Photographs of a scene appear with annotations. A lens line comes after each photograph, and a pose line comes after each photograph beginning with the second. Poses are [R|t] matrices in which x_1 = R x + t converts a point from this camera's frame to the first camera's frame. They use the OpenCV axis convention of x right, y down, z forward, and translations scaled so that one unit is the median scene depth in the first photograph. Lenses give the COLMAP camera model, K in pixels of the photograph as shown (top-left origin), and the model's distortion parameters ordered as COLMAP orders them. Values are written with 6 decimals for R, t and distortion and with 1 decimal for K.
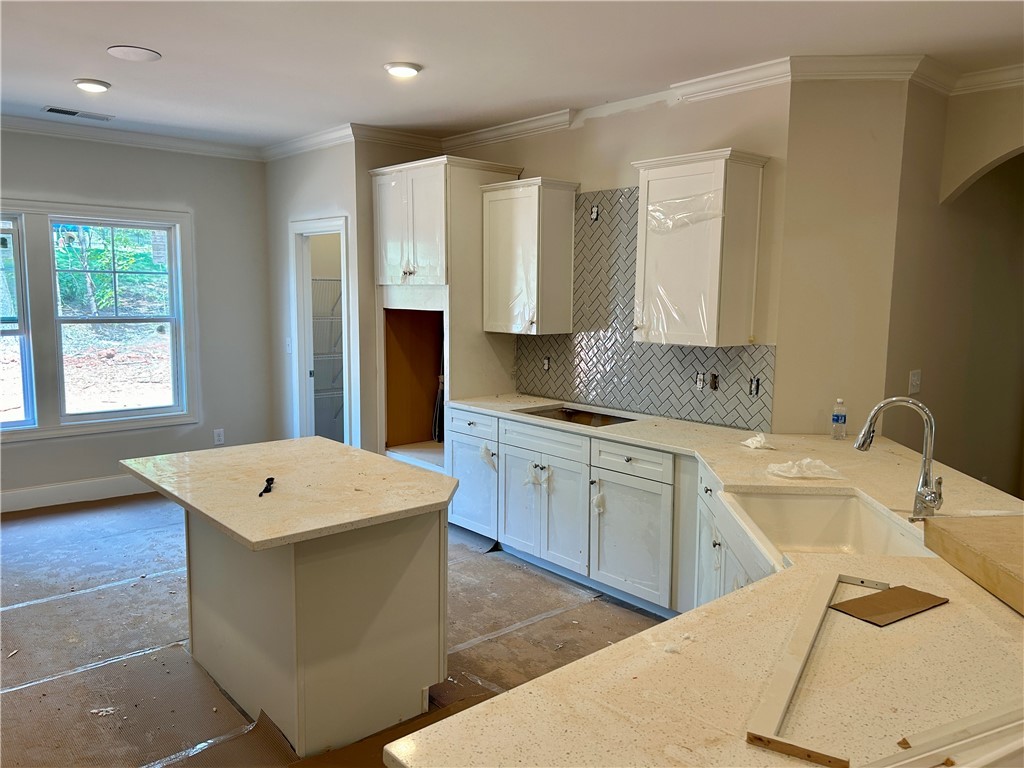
lens RADIAL K [[775.1, 0, 512.0], [0, 775.1, 384.0], [0, 0, 1]] dist [0.026445, -0.002749]
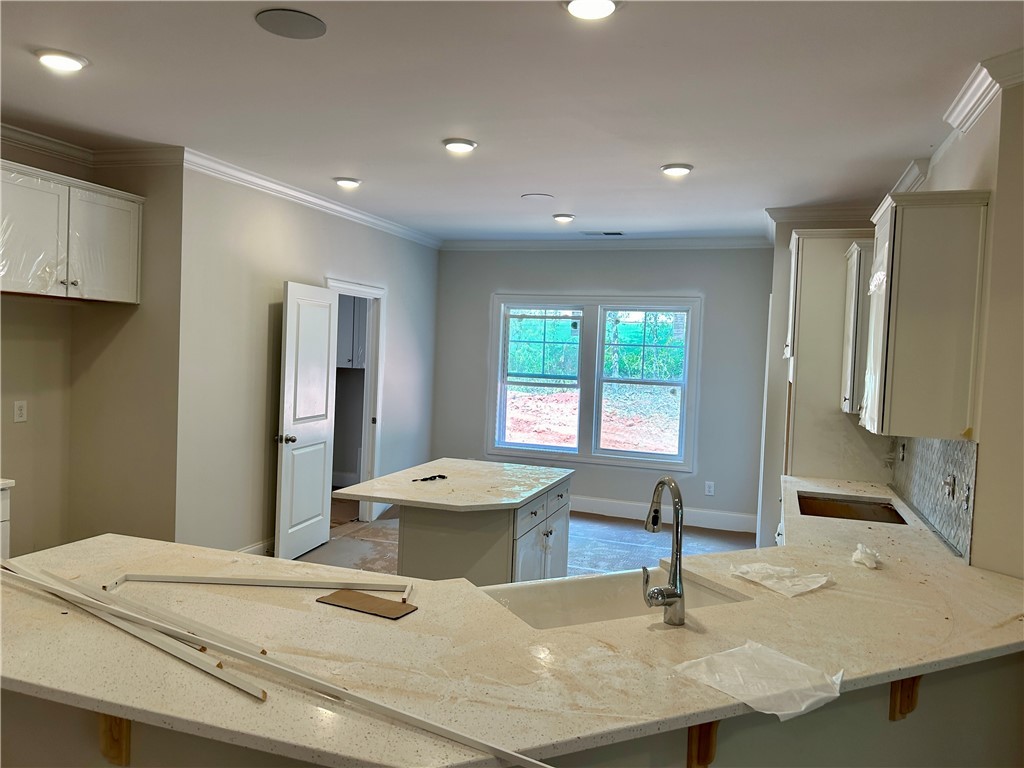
lens RADIAL K [[775.1, 0, 512.0], [0, 775.1, 384.0], [0, 0, 1]] dist [0.026445, -0.002749]
pose [[0.489393, 0.047371, -0.870776, 0.500611], [-0.140589, 0.989748, -0.025171, -0.015594], [0.860656, 0.134740, 0.491035, 0.175557]]
